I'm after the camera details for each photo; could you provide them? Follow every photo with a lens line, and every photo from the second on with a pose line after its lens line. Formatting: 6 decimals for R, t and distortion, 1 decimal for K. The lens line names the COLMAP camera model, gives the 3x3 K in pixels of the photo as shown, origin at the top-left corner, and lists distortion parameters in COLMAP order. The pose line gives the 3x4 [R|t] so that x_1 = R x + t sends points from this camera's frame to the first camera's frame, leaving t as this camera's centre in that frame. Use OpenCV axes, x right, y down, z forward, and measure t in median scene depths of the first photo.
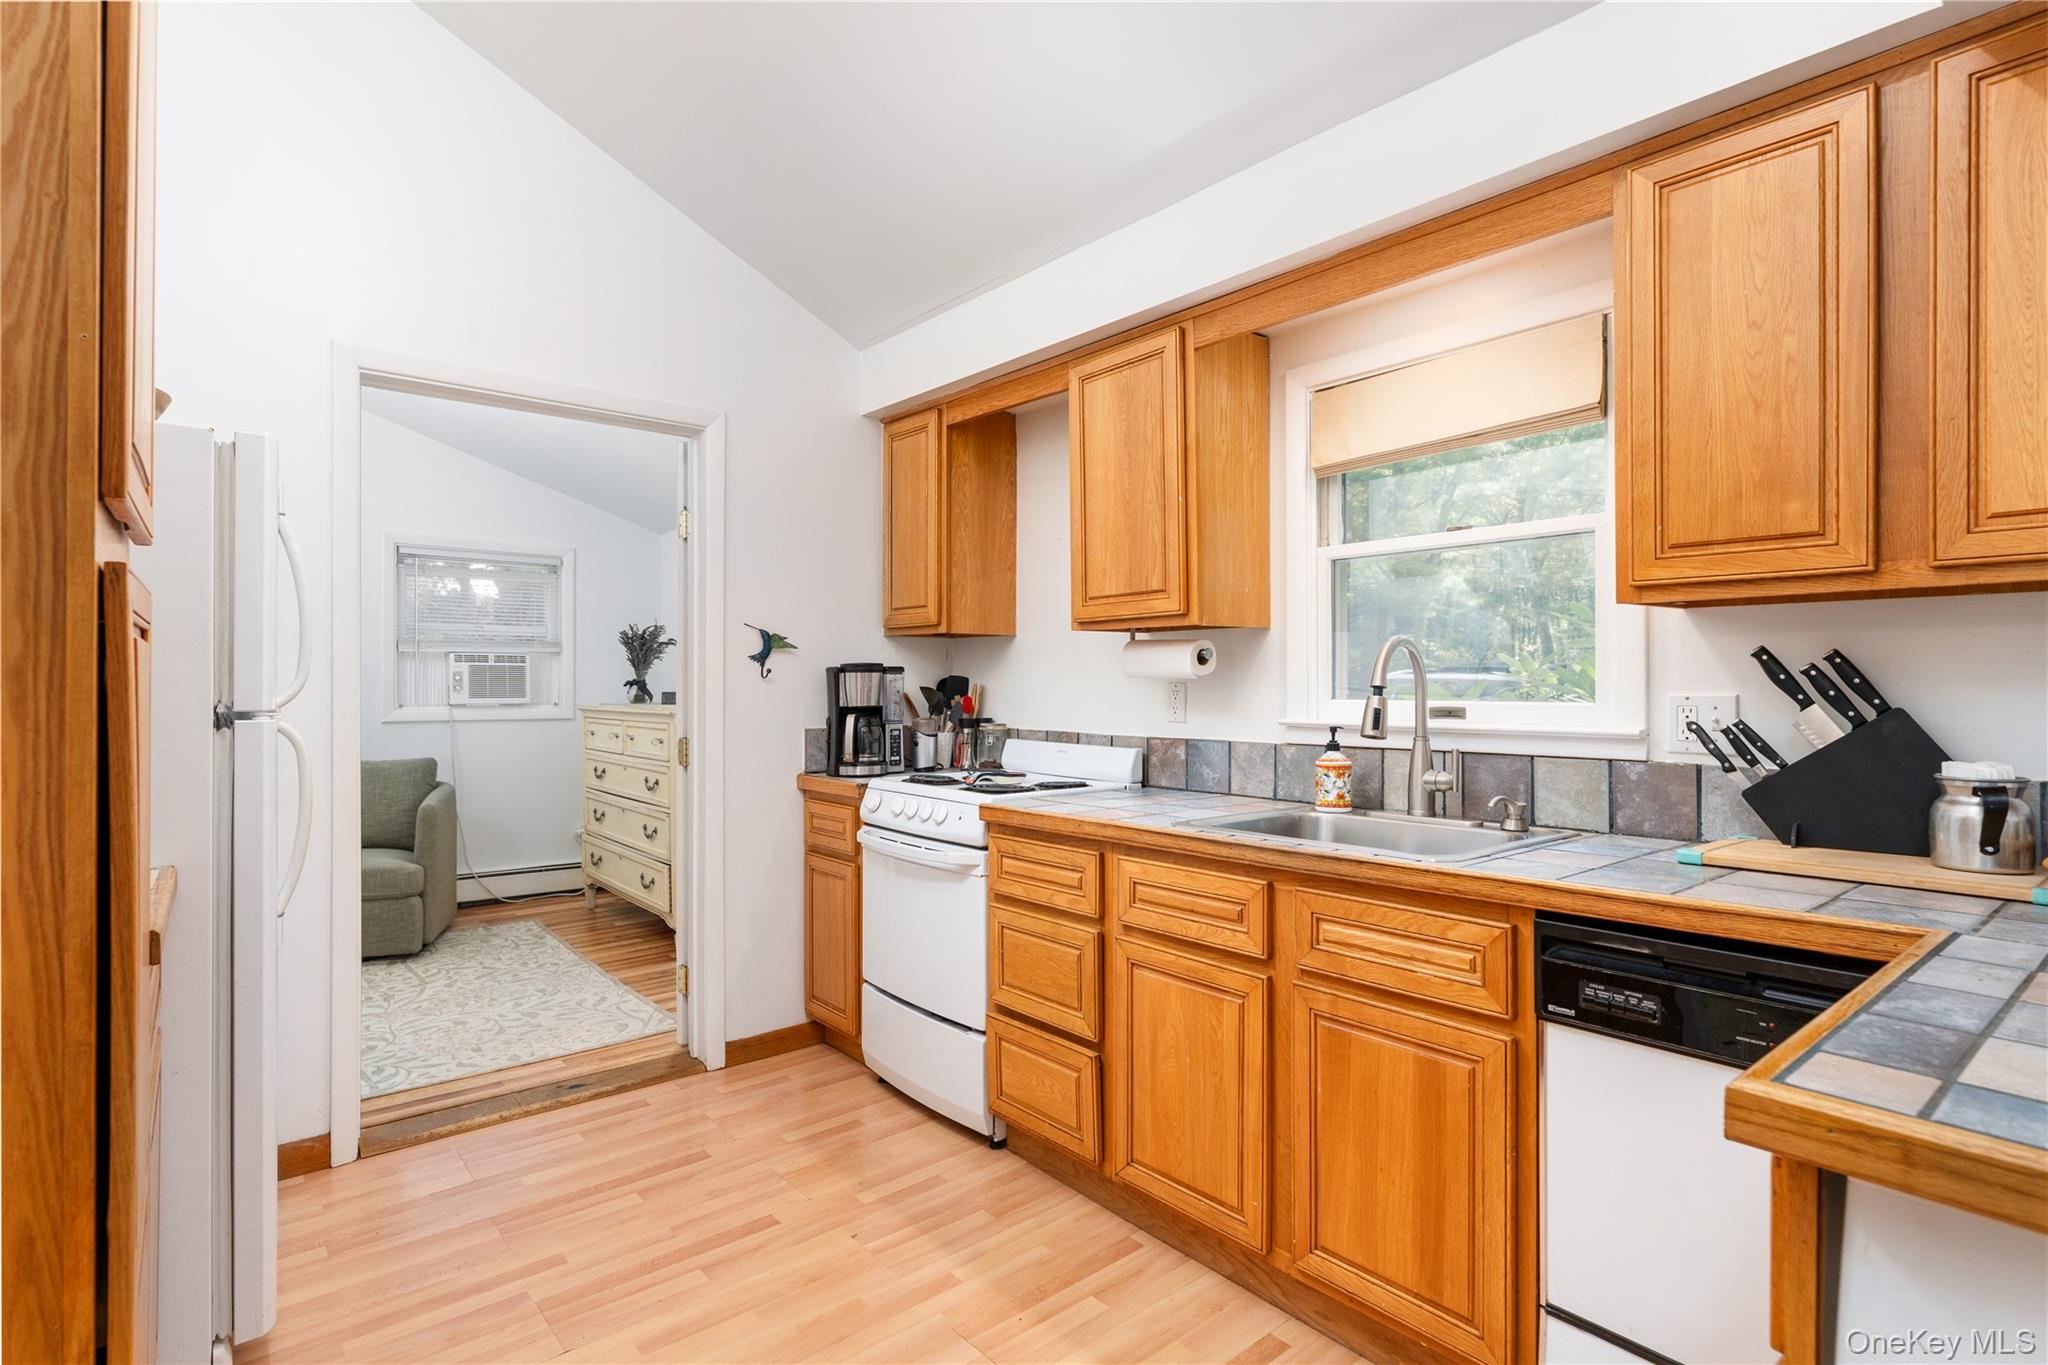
lens RADIAL K [[1013.0, 0, 1018.2], [0, 1013.0, 692.1], [0, 0, 1]] dist [0.001559, -0.000177]
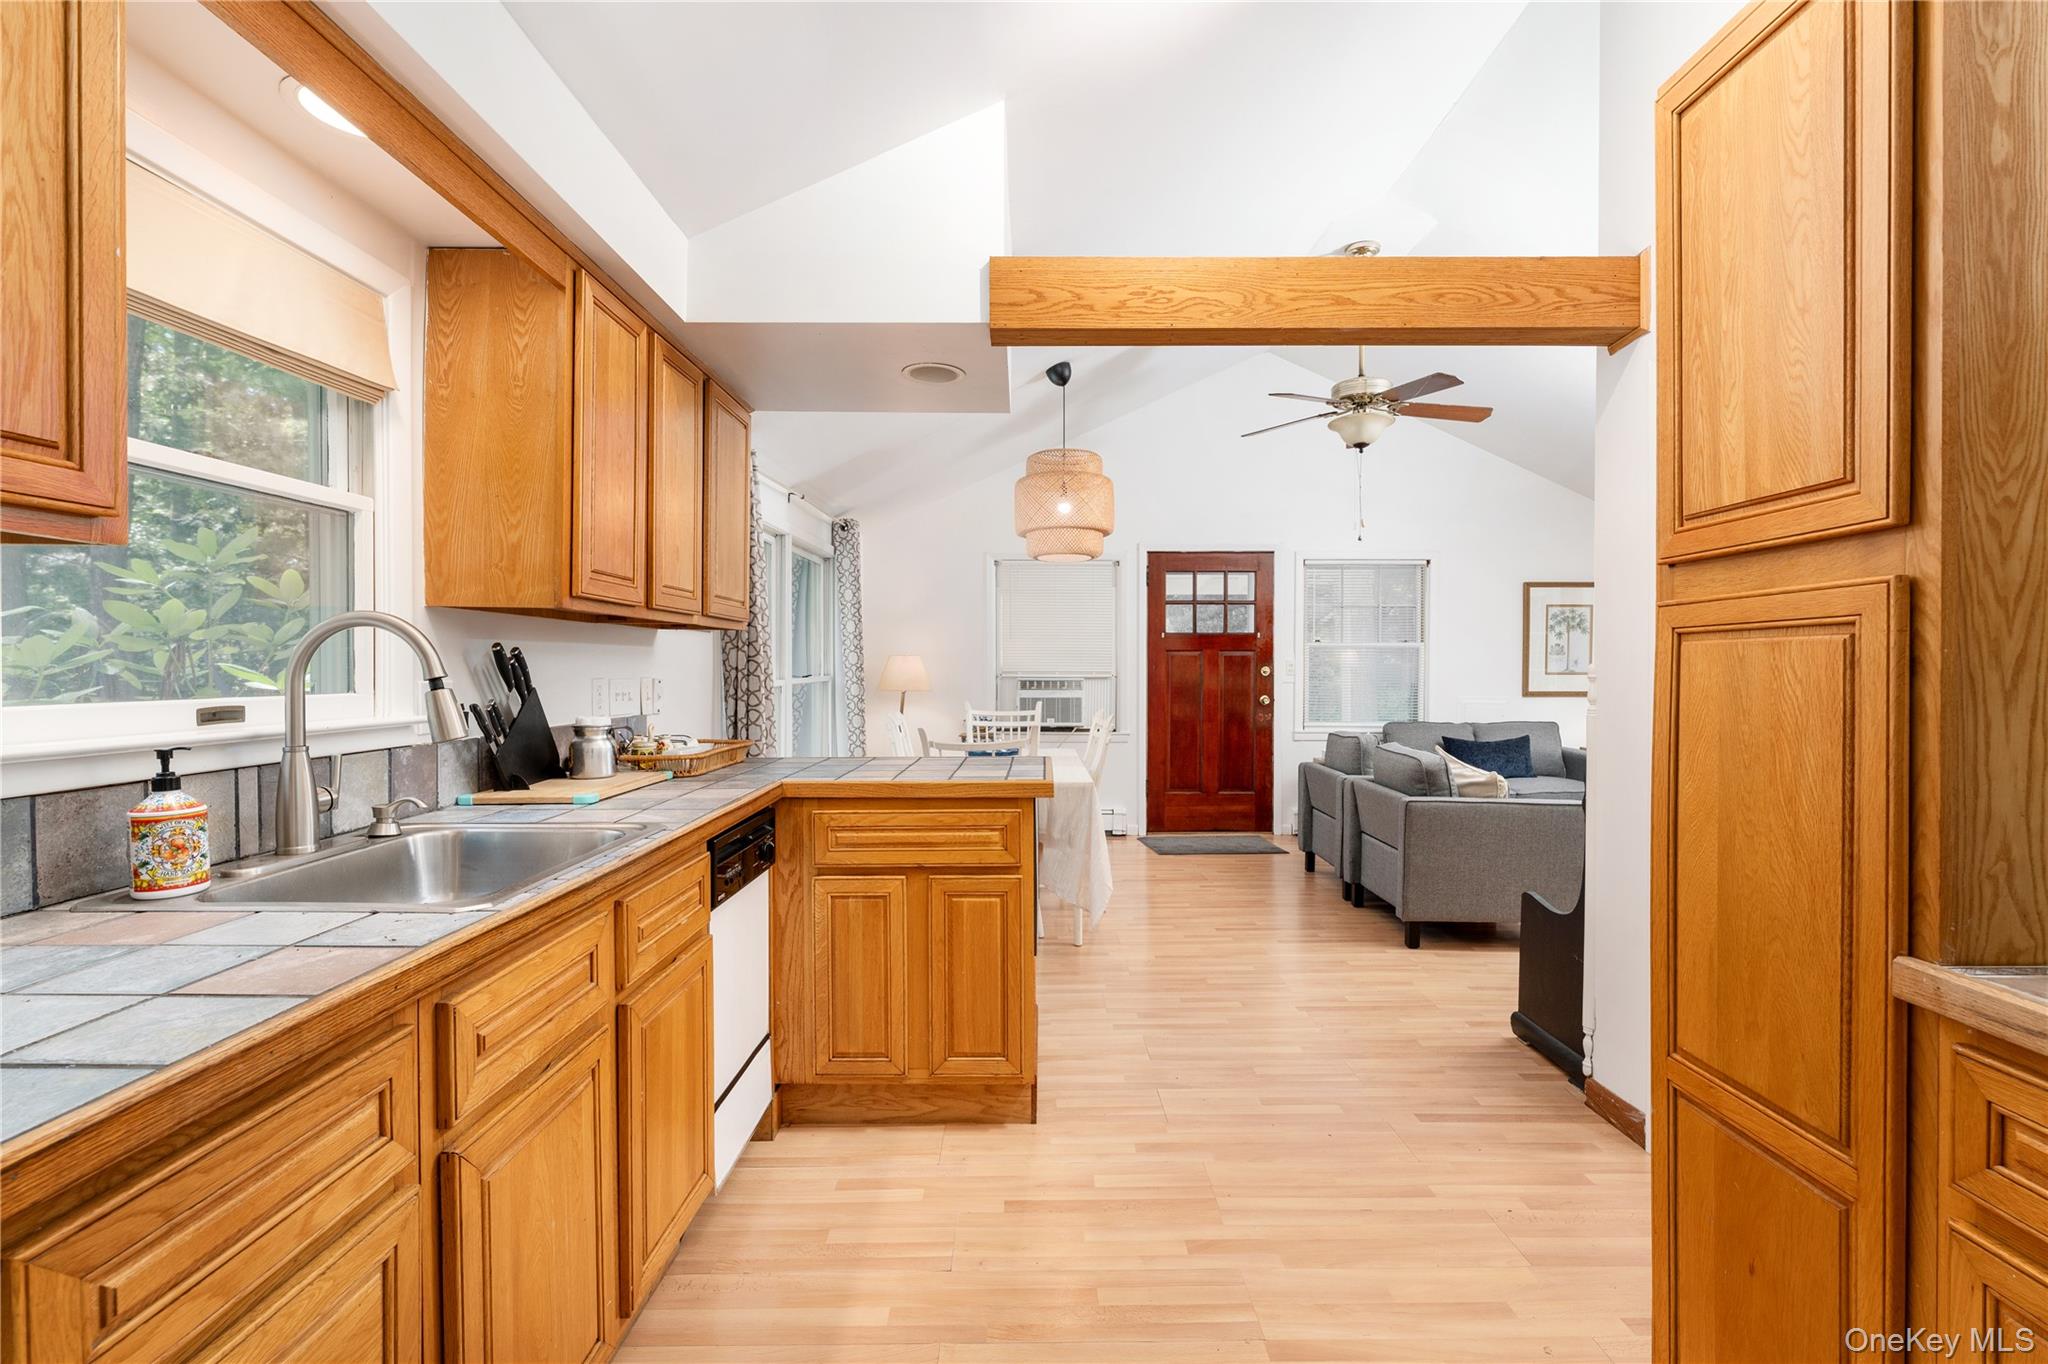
lens RADIAL K [[927.5, 0, 1024.0], [0, 927.5, 682.0], [0, 0, 1]] dist [-0.014342, -0.000107]
pose [[-0.765252, -0.011271, 0.643632, -0.296807], [0.002914, 0.999776, 0.020972, -0.010147], [-0.643724, 0.017924, -0.765048, 0.794471]]
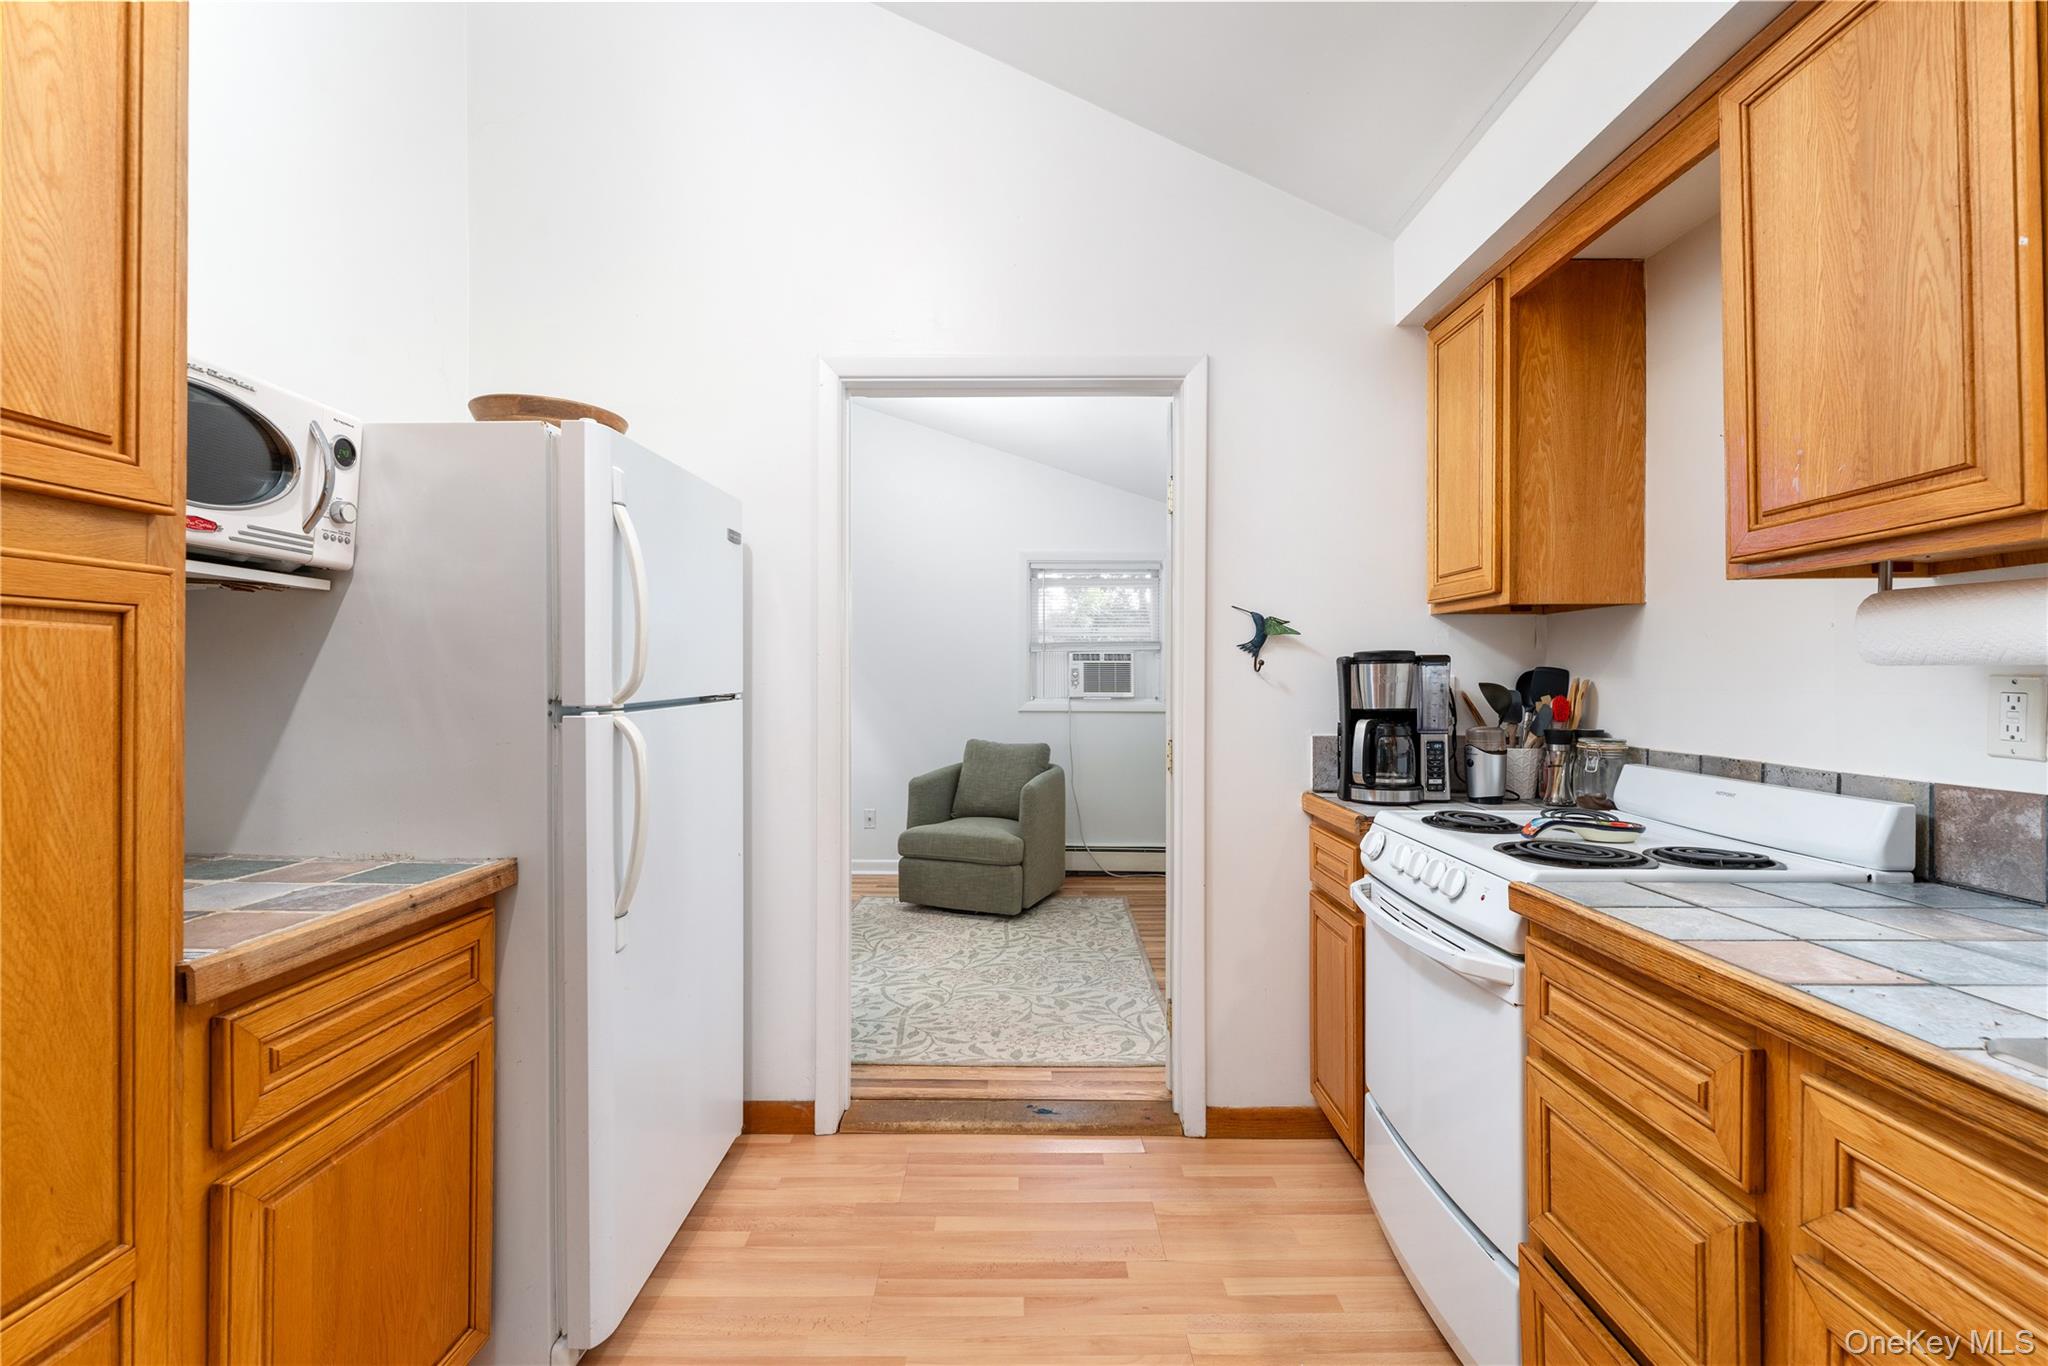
lens RADIAL K [[874.4, 0, 1011.2], [0, 874.4, 681.1], [0, 0, 1]] dist [0.002075, -0.001165]
pose [[0.759401, 0.001335, -0.650621, 0.057203], [-0.005555, 0.999975, -0.004432, -0.002205], [0.650599, 0.006980, 0.759389, 0.335257]]
